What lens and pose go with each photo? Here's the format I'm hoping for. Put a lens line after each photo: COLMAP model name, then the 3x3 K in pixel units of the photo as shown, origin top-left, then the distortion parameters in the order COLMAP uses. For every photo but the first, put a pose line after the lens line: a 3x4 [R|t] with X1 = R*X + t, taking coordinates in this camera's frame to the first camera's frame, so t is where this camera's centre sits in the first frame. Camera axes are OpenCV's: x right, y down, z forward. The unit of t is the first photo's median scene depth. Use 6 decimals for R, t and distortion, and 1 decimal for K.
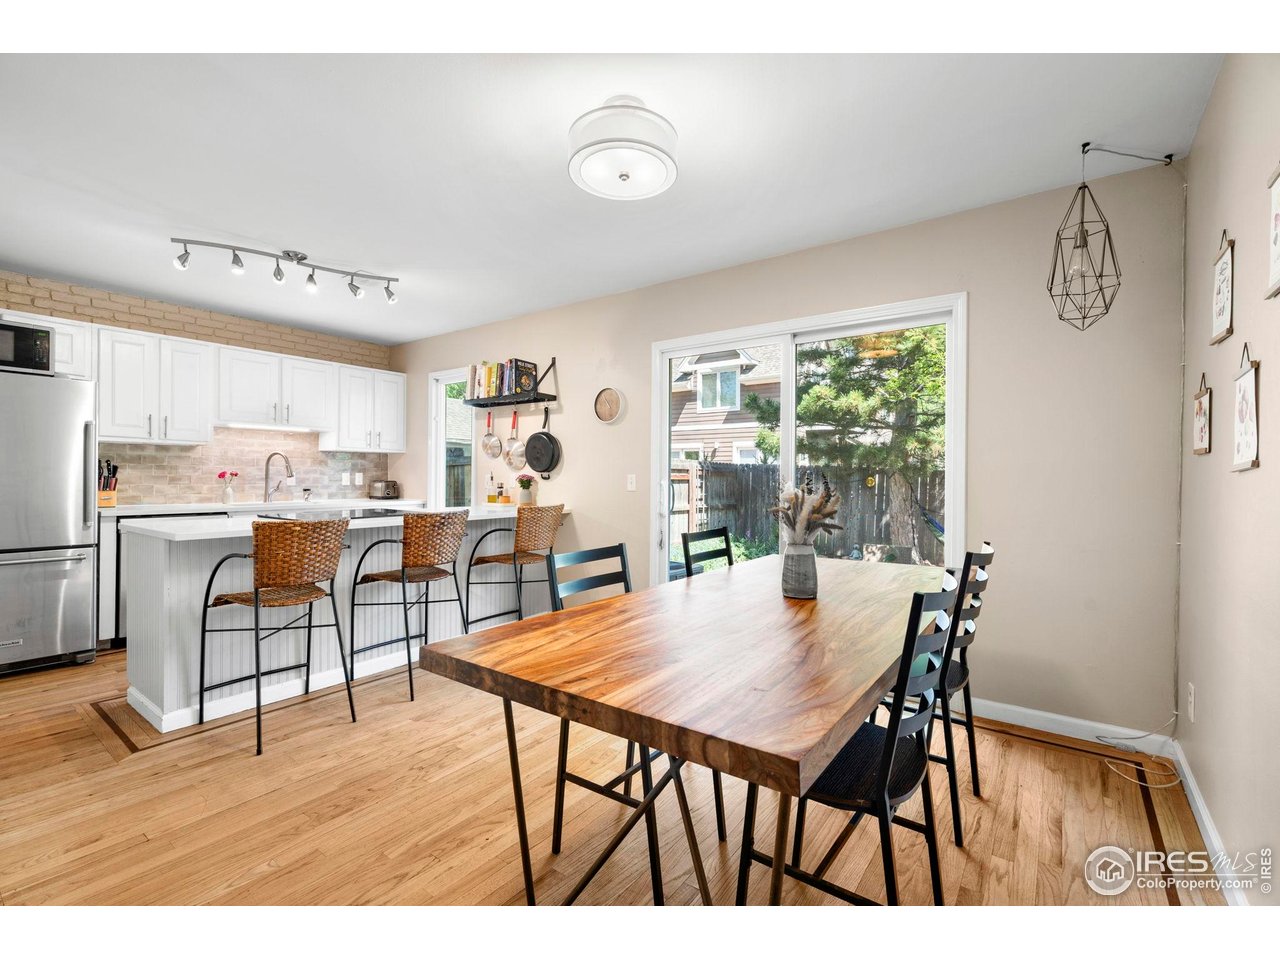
lens RADIAL K [[572.9, 0, 633.5], [0, 572.9, 479.2], [0, 0, 1]] dist [-0.007766, 0.001881]
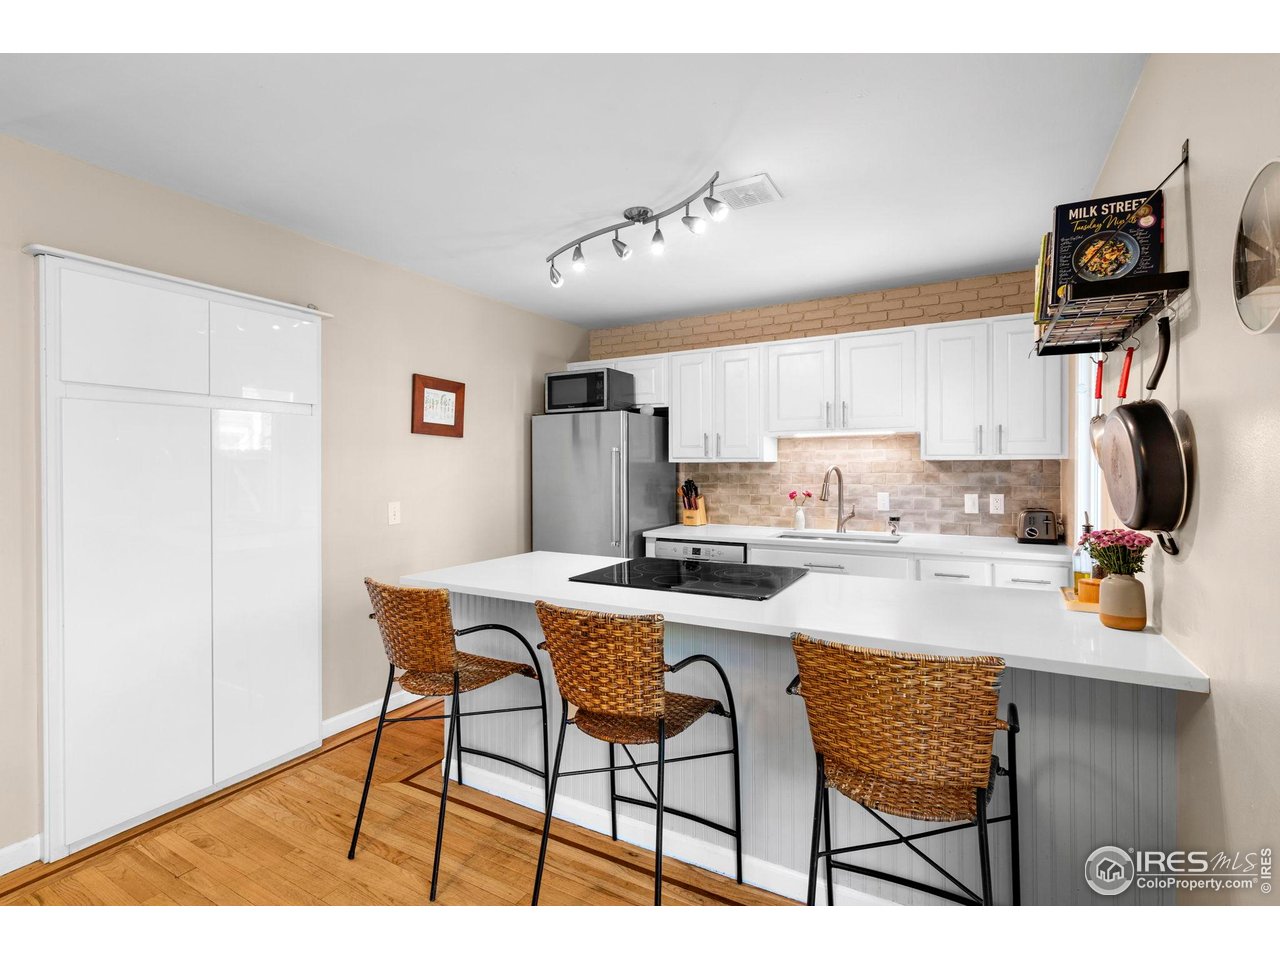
lens RADIAL K [[604.1, 0, 634.6], [0, 604.1, 468.8], [0, 0, 1]] dist [0.004350, 0.000580]
pose [[0.111655, -0.003899, -0.993739, 0.153937], [0.000342, 0.999992, -0.003885, -0.048718], [0.993747, 0.000093, 0.111656, 0.757759]]
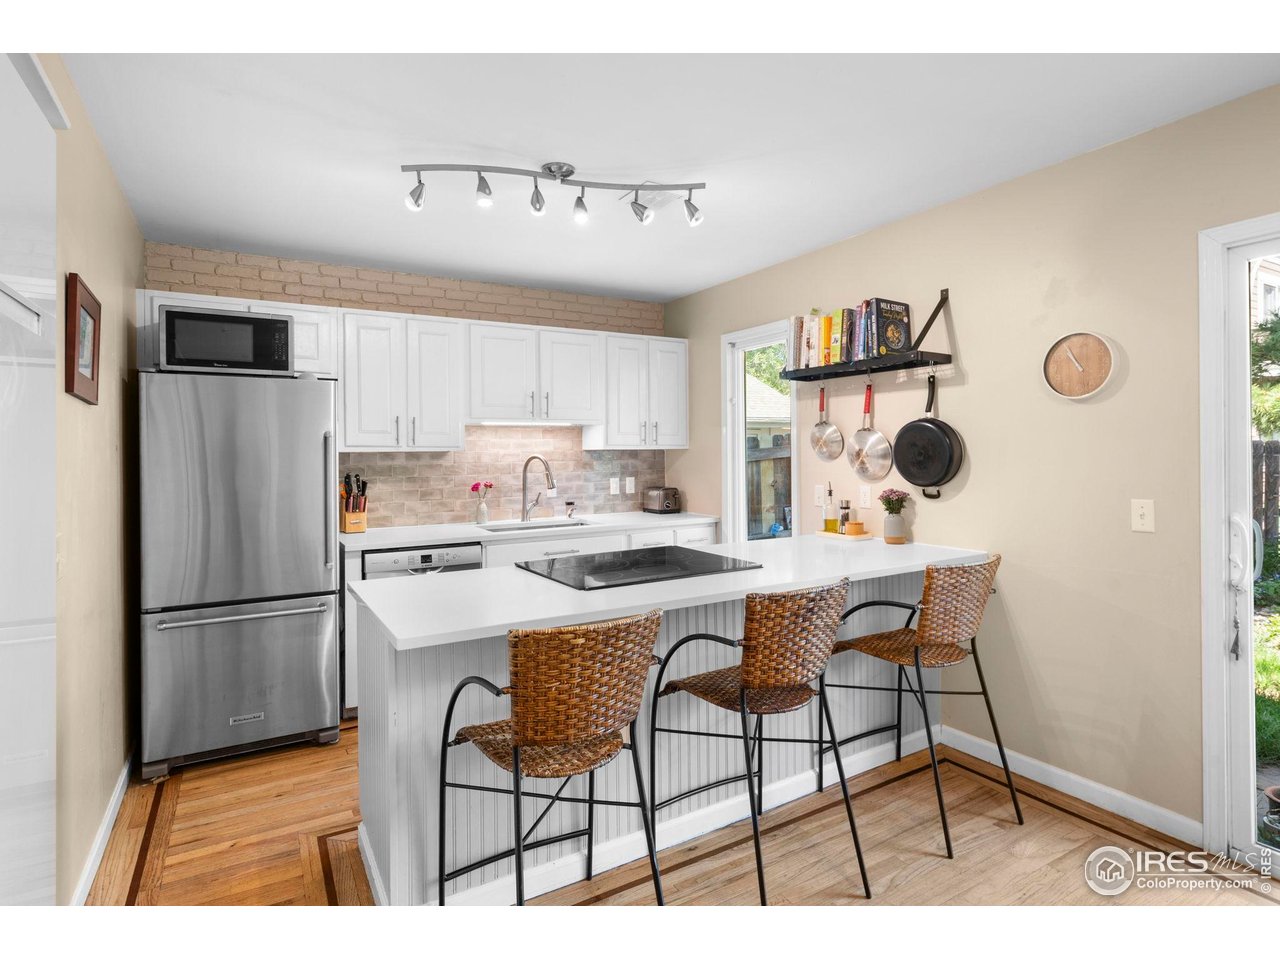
lens RADIAL K [[670.3, 0, 628.9], [0, 670.3, 453.5], [0, 0, 1]] dist [-0.005977, 0.001759]
pose [[0.916254, -0.015099, -0.400314, -0.180921], [0.014431, 0.999885, -0.004685, -0.052197], [0.400339, -0.001484, 0.916366, 0.274798]]
